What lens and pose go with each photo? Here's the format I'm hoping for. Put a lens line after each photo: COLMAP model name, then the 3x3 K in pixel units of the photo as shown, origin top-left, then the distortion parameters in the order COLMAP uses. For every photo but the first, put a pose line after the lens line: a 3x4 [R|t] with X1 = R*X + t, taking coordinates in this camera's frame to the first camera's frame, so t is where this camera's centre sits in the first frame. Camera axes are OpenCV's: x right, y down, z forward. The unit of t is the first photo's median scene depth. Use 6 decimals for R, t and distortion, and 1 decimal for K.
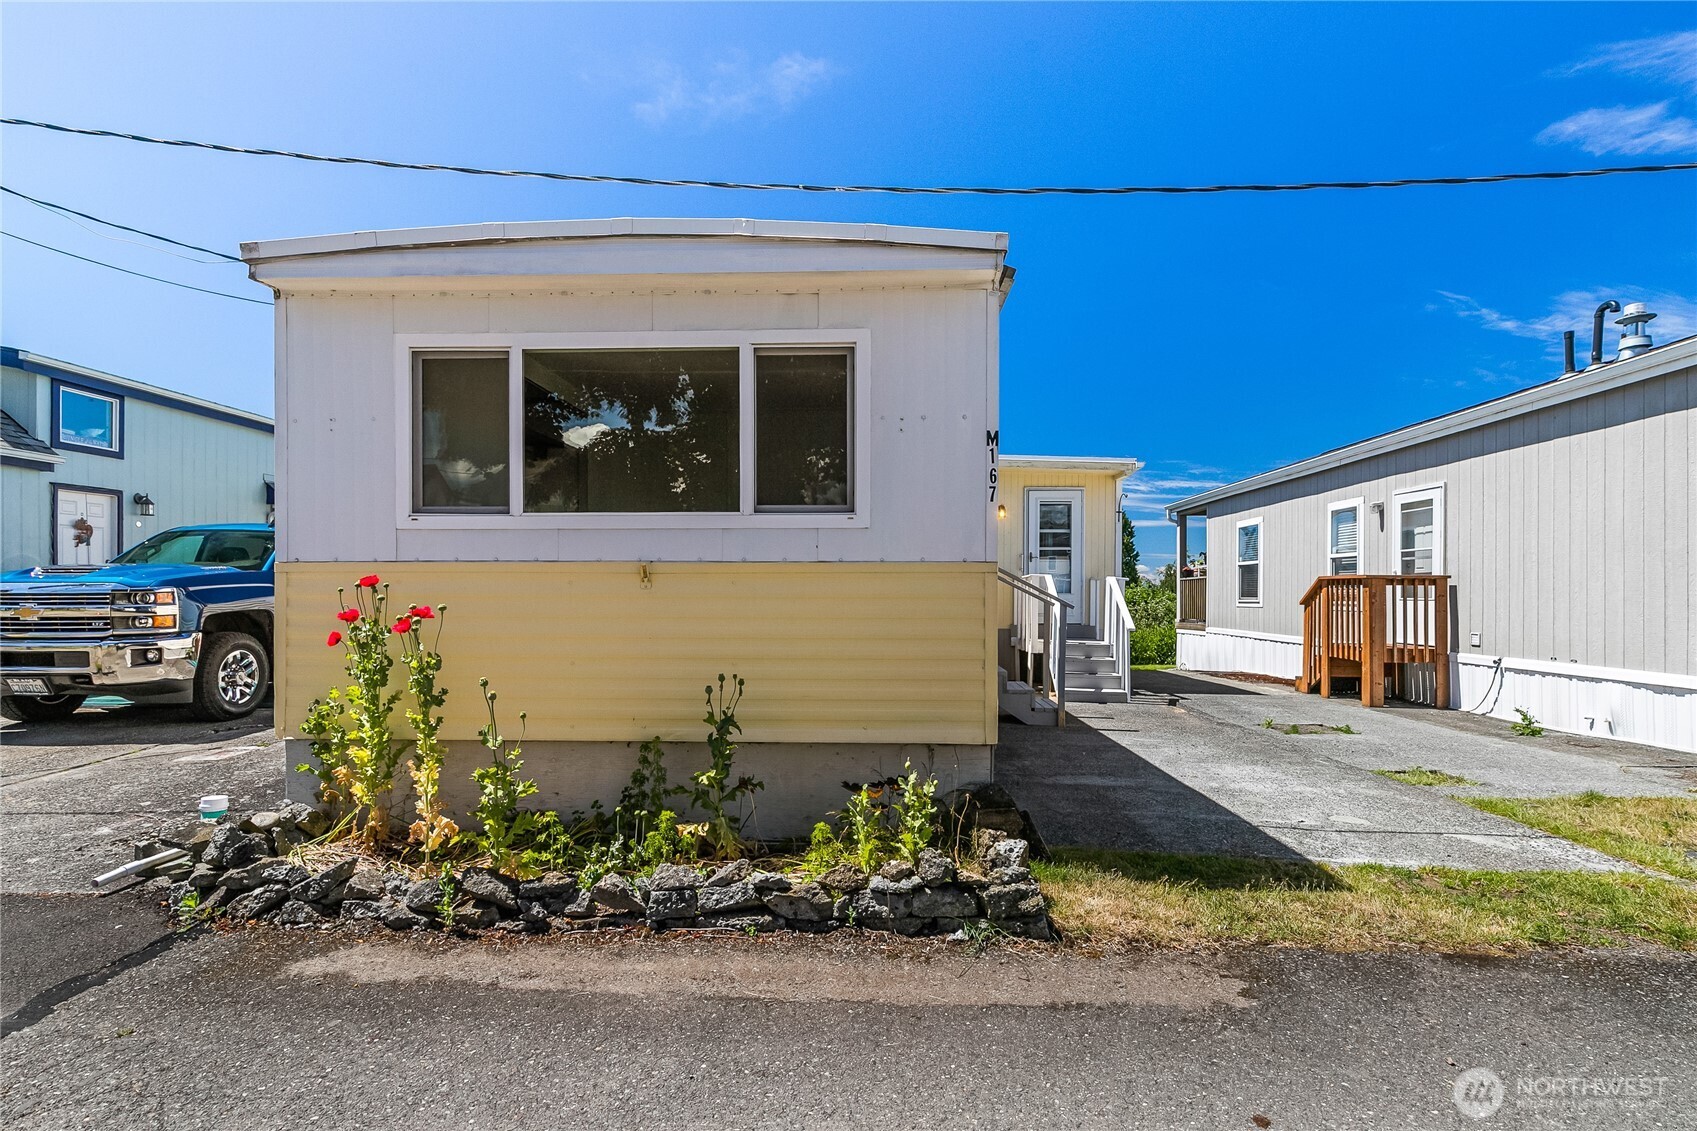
lens RADIAL K [[807.8, 0, 848.5], [0, 807.8, 575.2], [0, 0, 1]] dist [0.004406, 0.000168]
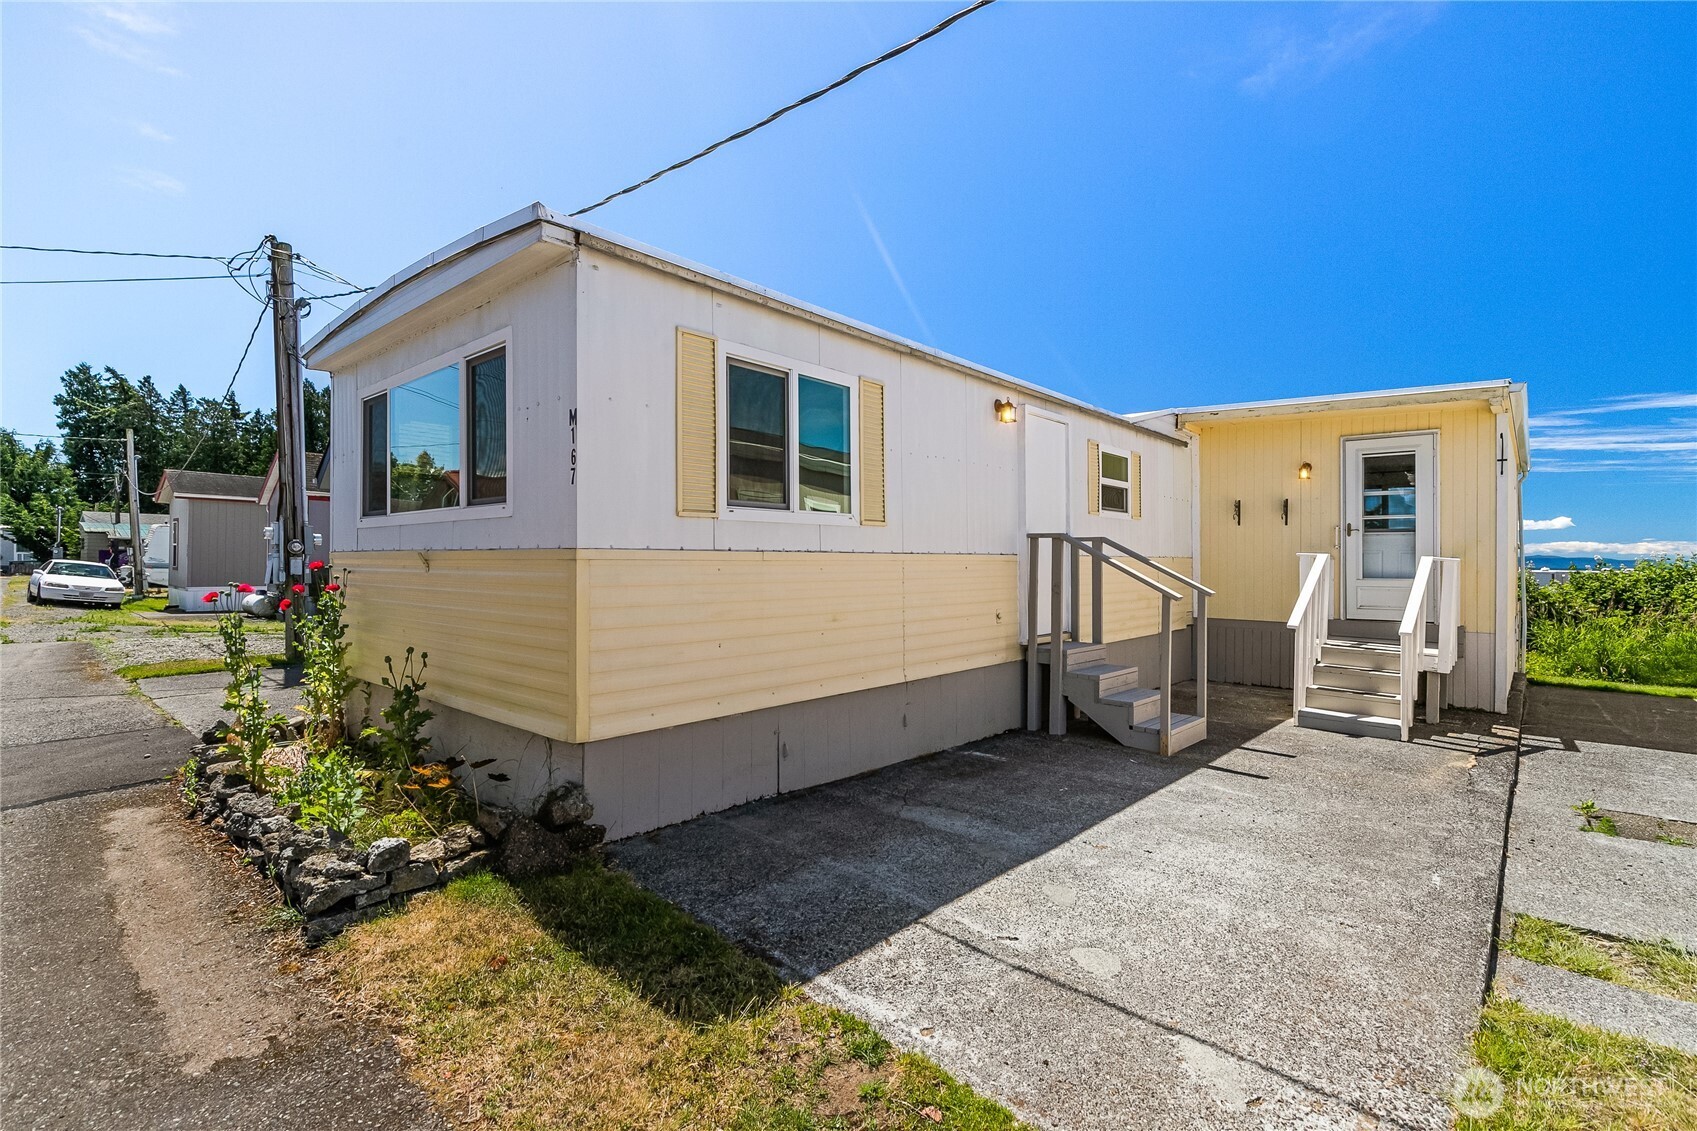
lens RADIAL K [[766.5, 0, 847.3], [0, 766.5, 543.5], [0, 0, 1]] dist [0.005034, -0.000308]
pose [[0.784036, -0.012243, -0.620594, 0.884442], [0.005322, 0.999901, -0.013003, -0.007801], [0.620692, 0.006892, 0.784024, 0.449322]]
